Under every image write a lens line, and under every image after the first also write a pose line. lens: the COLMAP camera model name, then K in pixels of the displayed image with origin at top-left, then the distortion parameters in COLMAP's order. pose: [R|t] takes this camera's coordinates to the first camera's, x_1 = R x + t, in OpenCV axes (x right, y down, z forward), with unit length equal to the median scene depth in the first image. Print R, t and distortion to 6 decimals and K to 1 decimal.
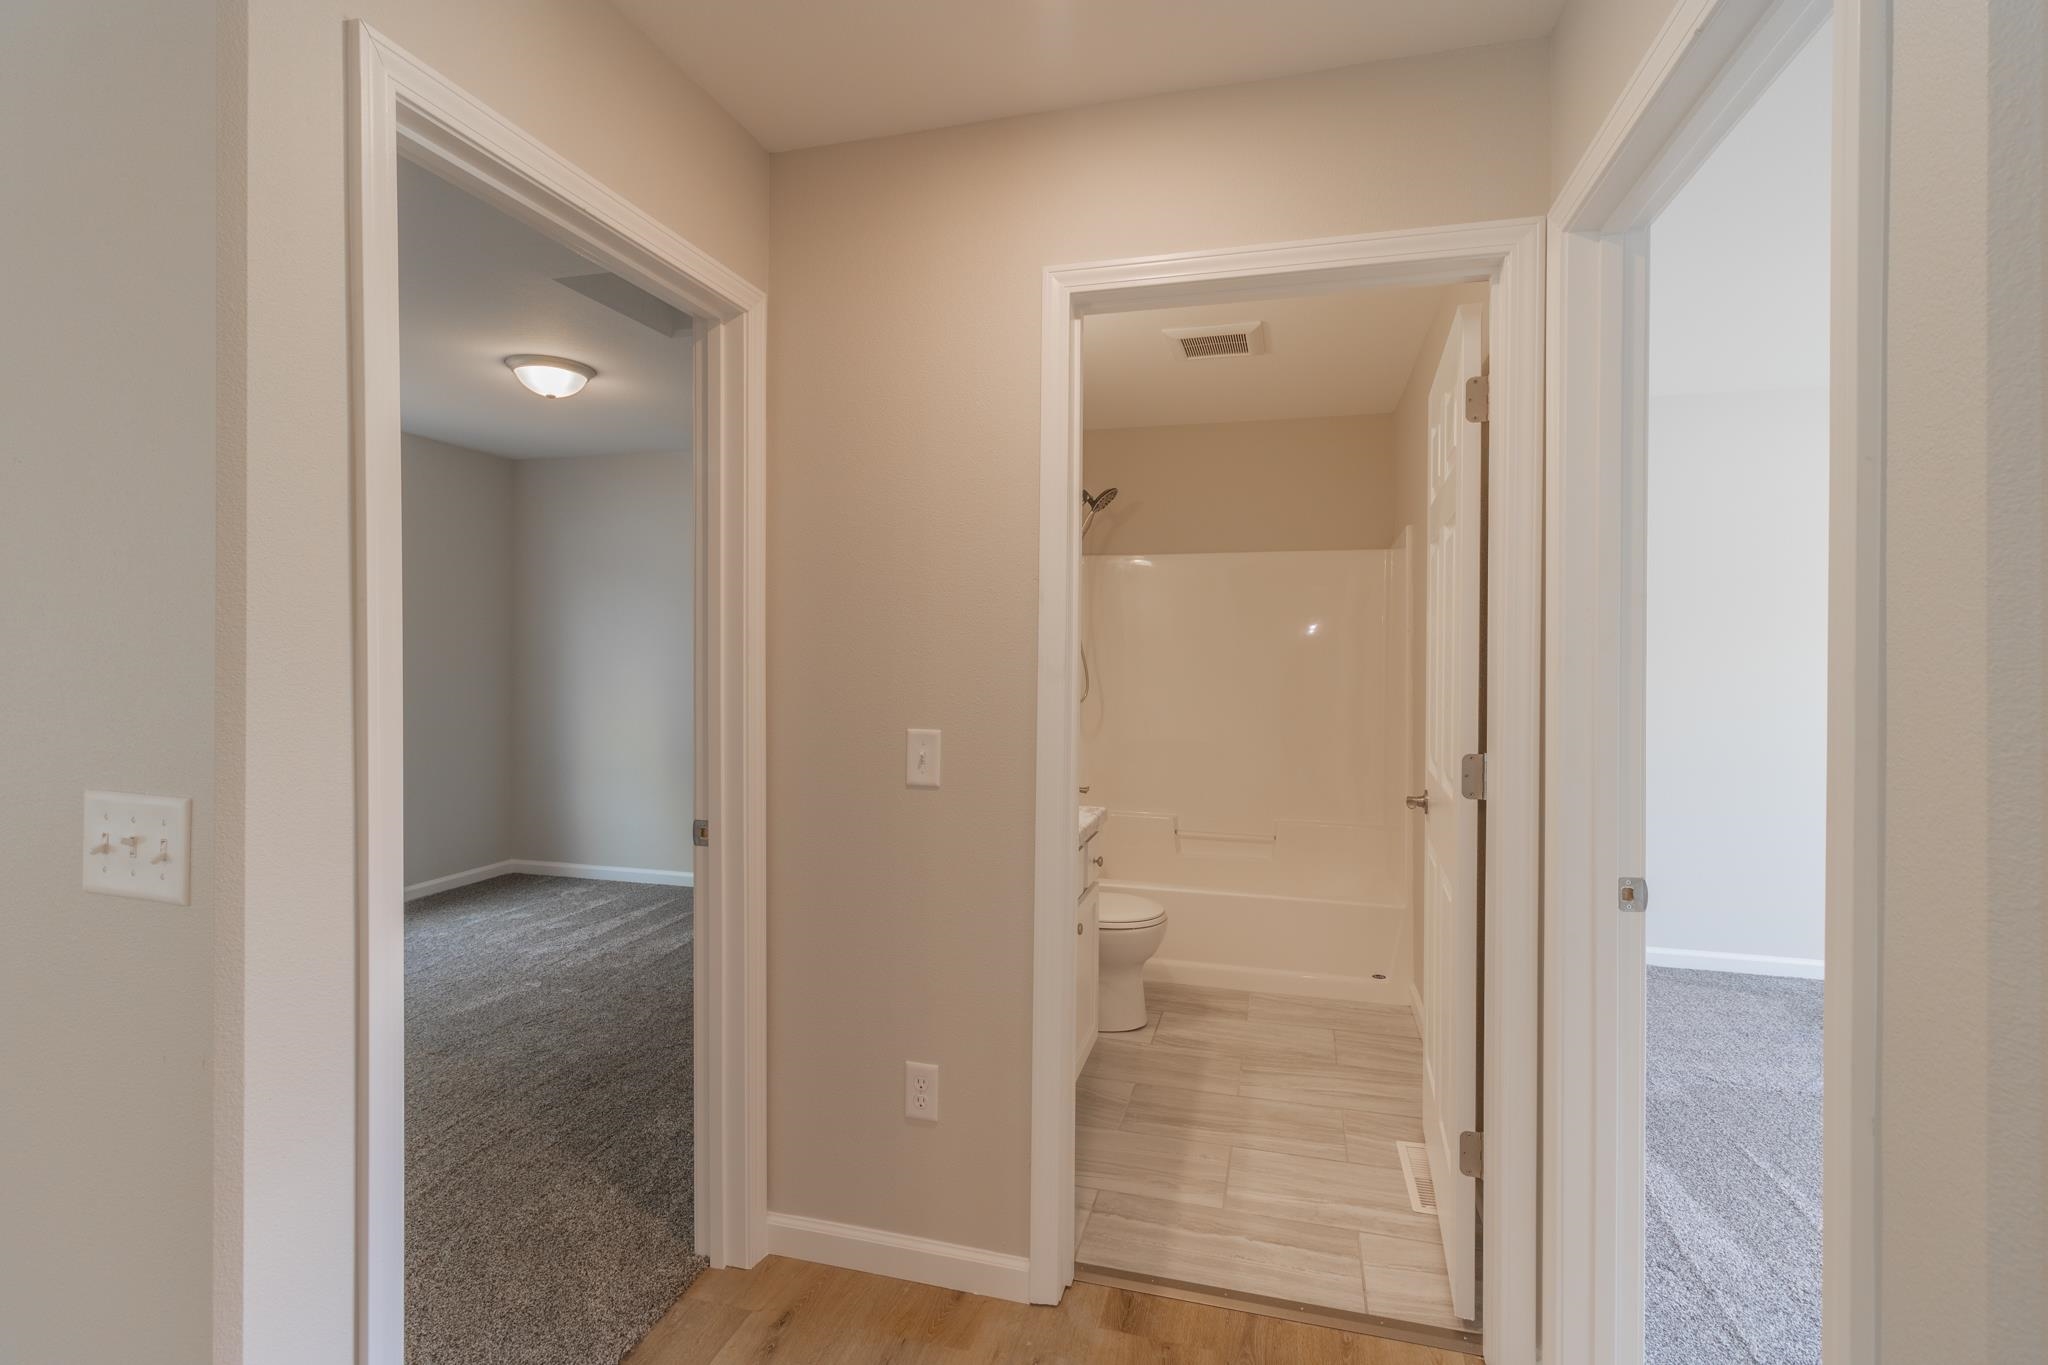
lens RADIAL K [[960.1, 0, 1023.4], [0, 960.1, 660.7], [0, 0, 1]] dist [-0.003126, -0.000948]
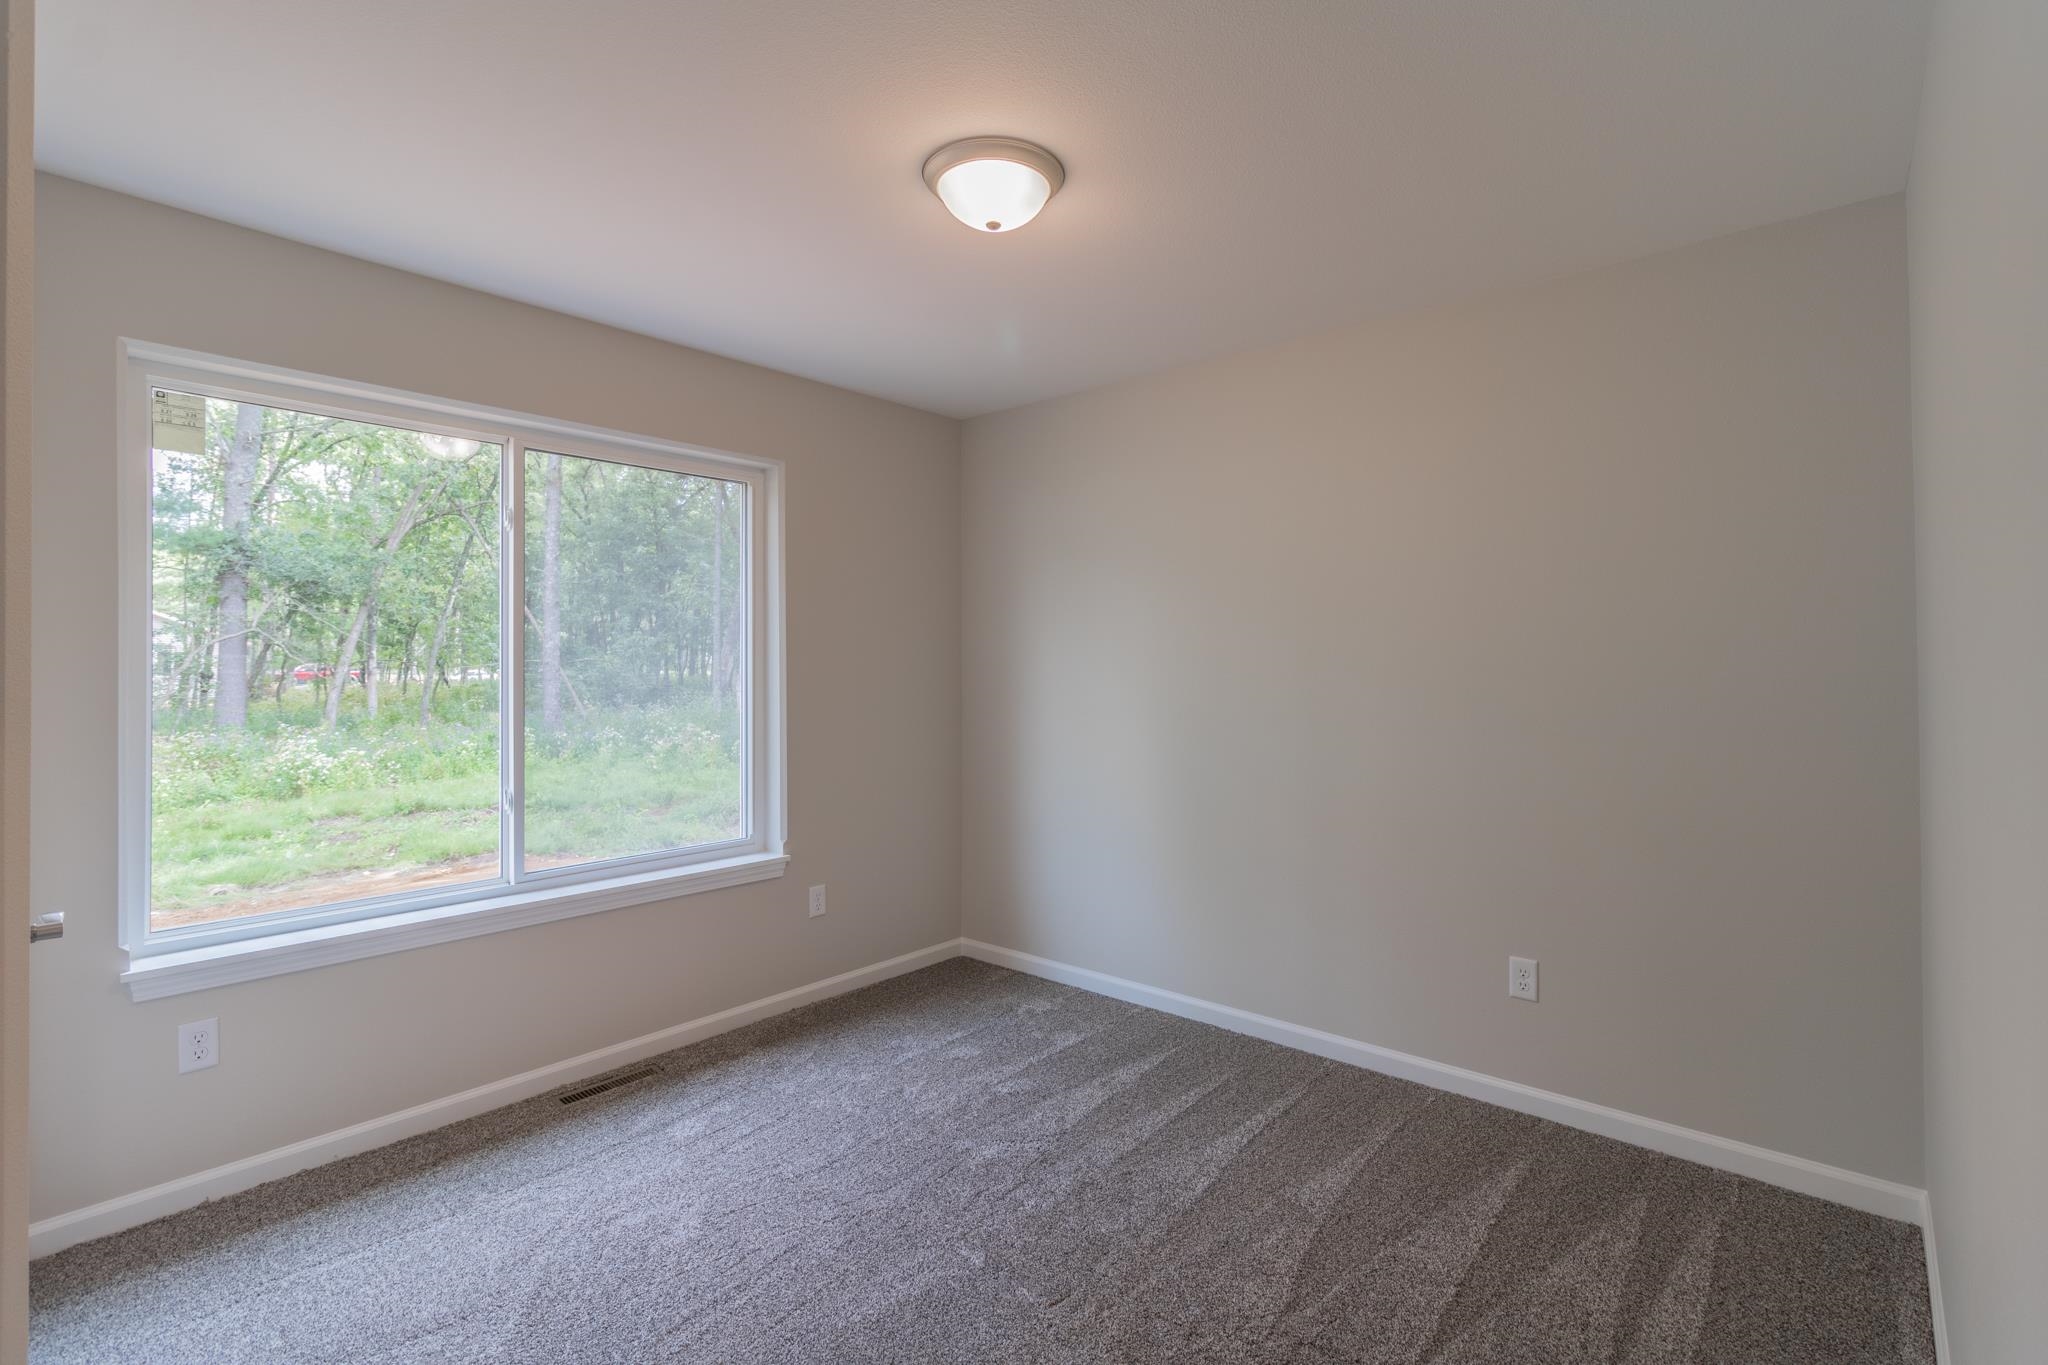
lens RADIAL K [[960.1, 0, 1023.4], [0, 960.1, 660.7], [0, 0, 1]] dist [-0.003126, -0.000948]
pose [[0.901745, -0.009354, -0.432167, -0.203592], [0.004630, 0.999917, -0.011982, -0.010407], [0.432244, 0.008803, 0.901714, 0.431622]]
